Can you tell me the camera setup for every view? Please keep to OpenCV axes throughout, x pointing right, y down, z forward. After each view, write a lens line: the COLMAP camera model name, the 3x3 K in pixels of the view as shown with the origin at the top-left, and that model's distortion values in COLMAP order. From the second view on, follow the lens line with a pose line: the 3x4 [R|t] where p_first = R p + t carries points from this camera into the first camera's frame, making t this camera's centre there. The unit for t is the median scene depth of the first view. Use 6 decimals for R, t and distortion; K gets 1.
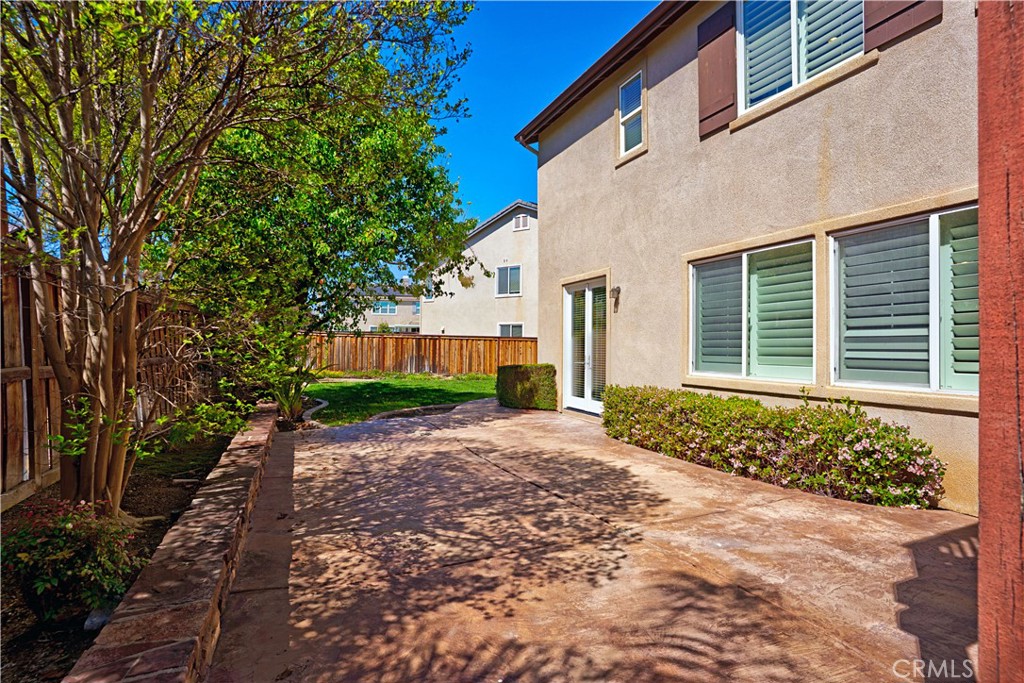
lens RADIAL K [[488.0, 0, 512.0], [0, 488.0, 341.5], [0, 0, 1]] dist [-0.008757, 0.000580]
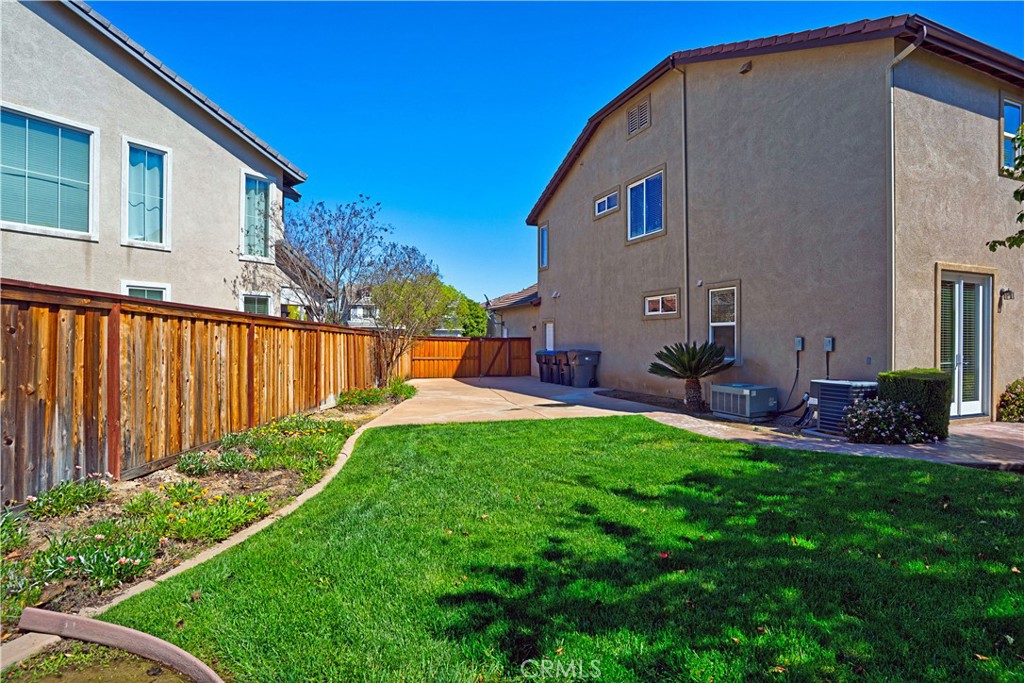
lens RADIAL K [[488.0, 0, 512.0], [0, 488.0, 341.5], [0, 0, 1]] dist [-0.008757, 0.000580]
pose [[0.062295, -0.015259, 0.997941, -0.802895], [-0.012656, 0.999791, 0.016078, 0.000353], [-0.997978, -0.013631, 0.062089, 1.778610]]
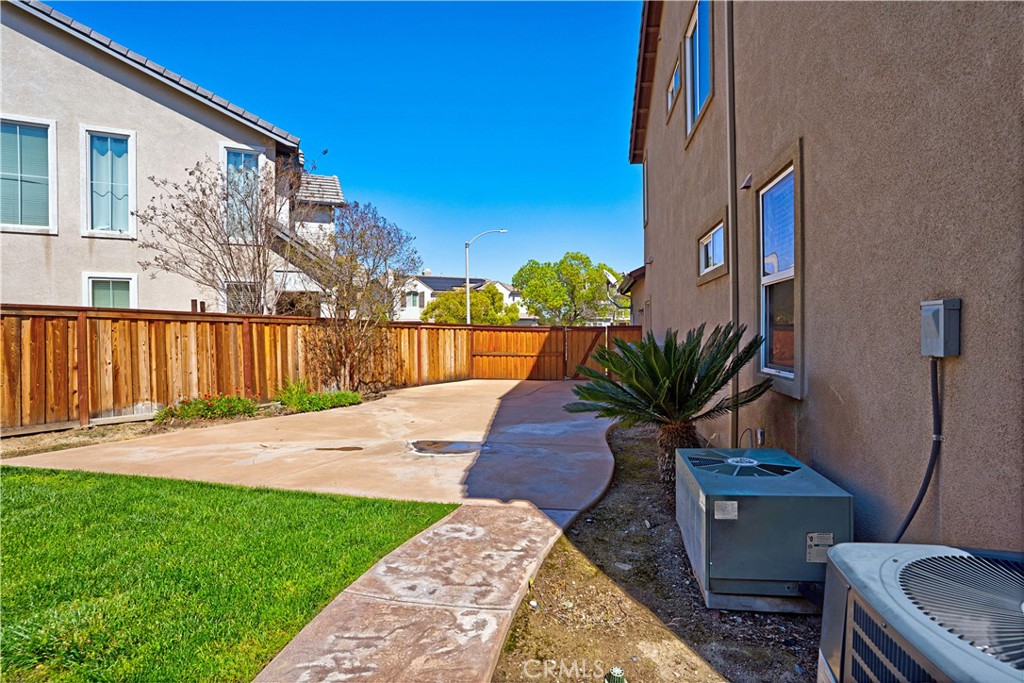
lens RADIAL K [[488.0, 0, 512.0], [0, 488.0, 341.5], [0, 0, 1]] dist [-0.008757, 0.000580]
pose [[0.561218, -0.031369, 0.827074, -0.535329], [0.003552, 0.999364, 0.035494, 0.004317], [-0.827661, -0.016981, 0.560972, 1.600905]]
